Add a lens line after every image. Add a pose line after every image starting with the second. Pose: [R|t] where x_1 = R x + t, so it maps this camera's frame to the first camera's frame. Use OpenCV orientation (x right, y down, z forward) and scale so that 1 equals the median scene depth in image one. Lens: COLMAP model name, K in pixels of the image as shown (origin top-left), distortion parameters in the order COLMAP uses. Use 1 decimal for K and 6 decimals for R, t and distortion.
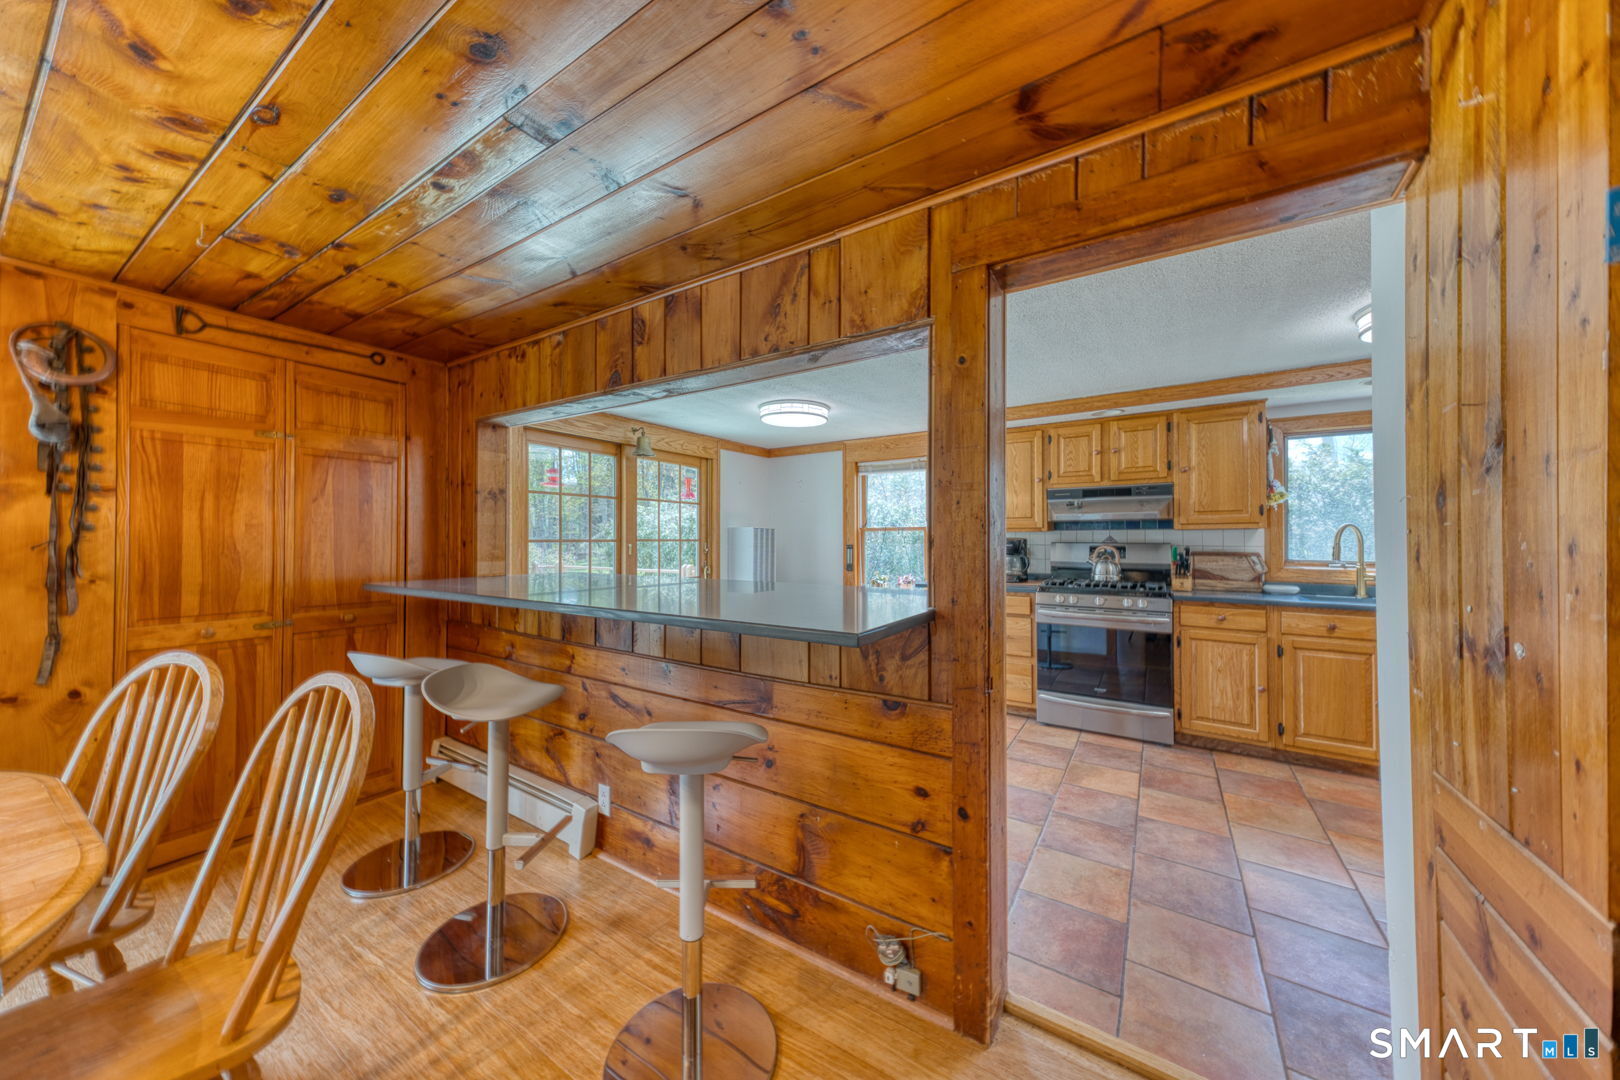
lens RADIAL K [[577.4, 0, 811.4], [0, 577.4, 533.4], [0, 0, 1]] dist [0.013253, -0.000145]
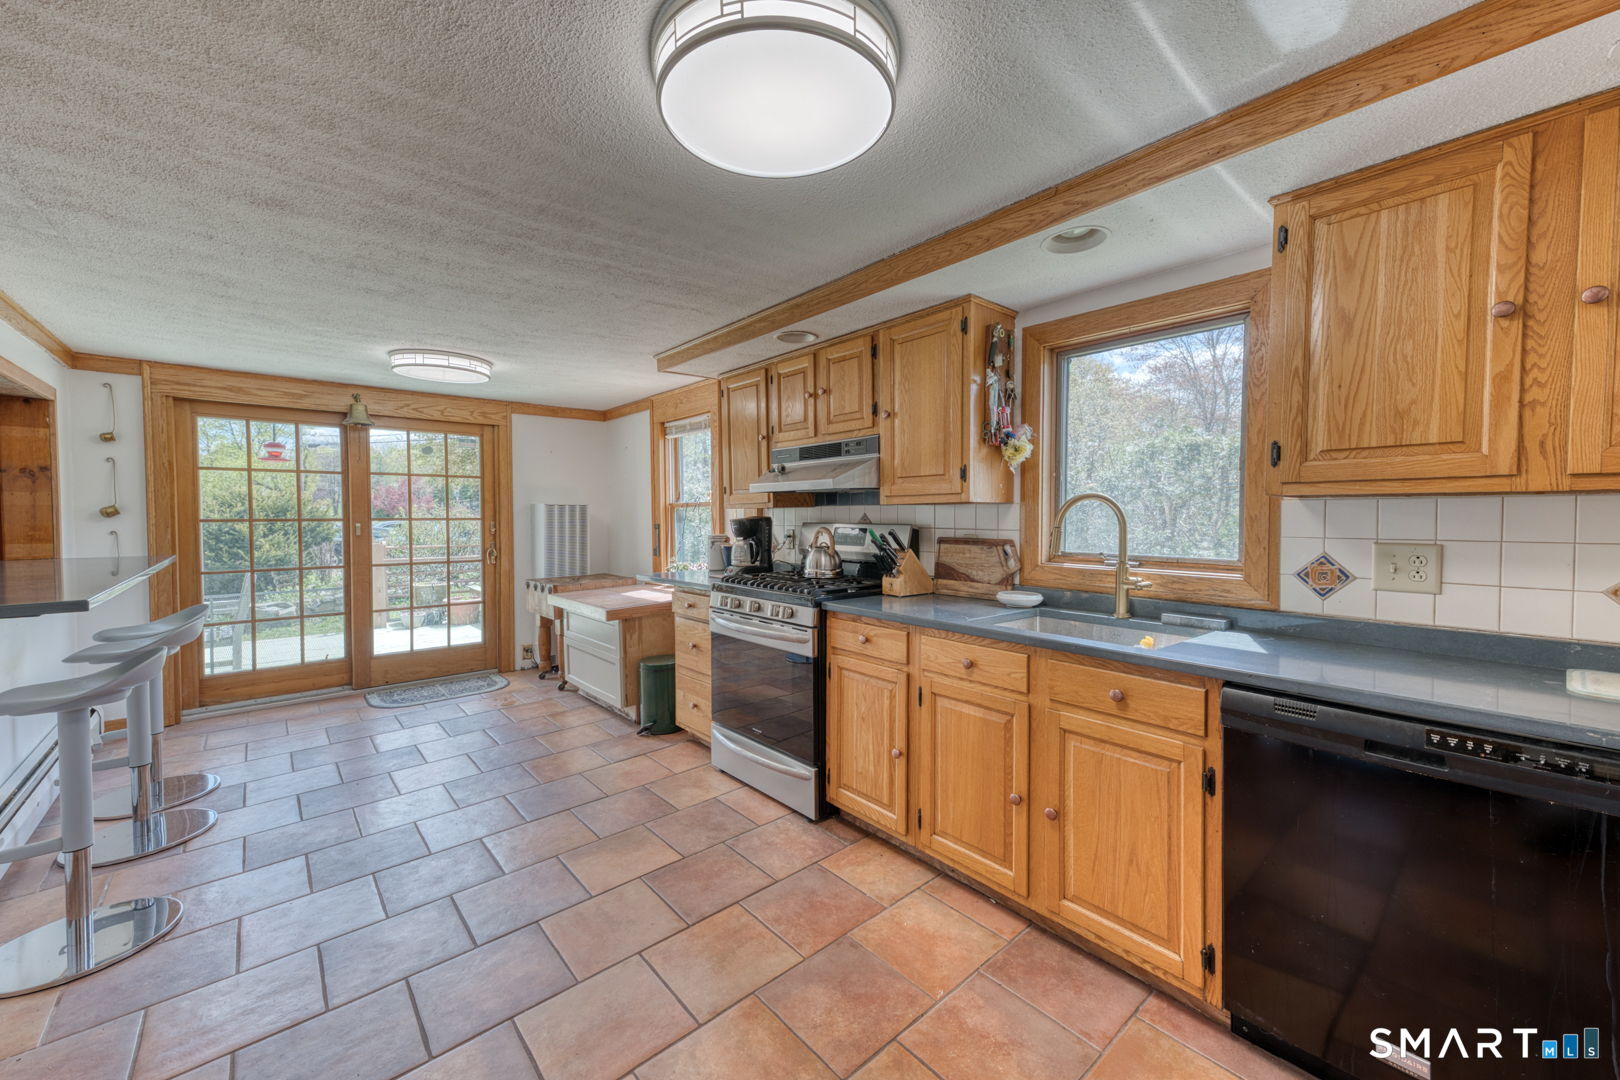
lens RADIAL K [[654.4, 0, 804.3], [0, 654.4, 527.8], [0, 0, 1]] dist [0.017537, -0.000151]
pose [[0.957948, 0.004042, -0.286913, 0.810866], [0.004827, 0.999532, 0.030197, -0.002972], [0.286901, -0.030312, 0.957481, 0.263060]]
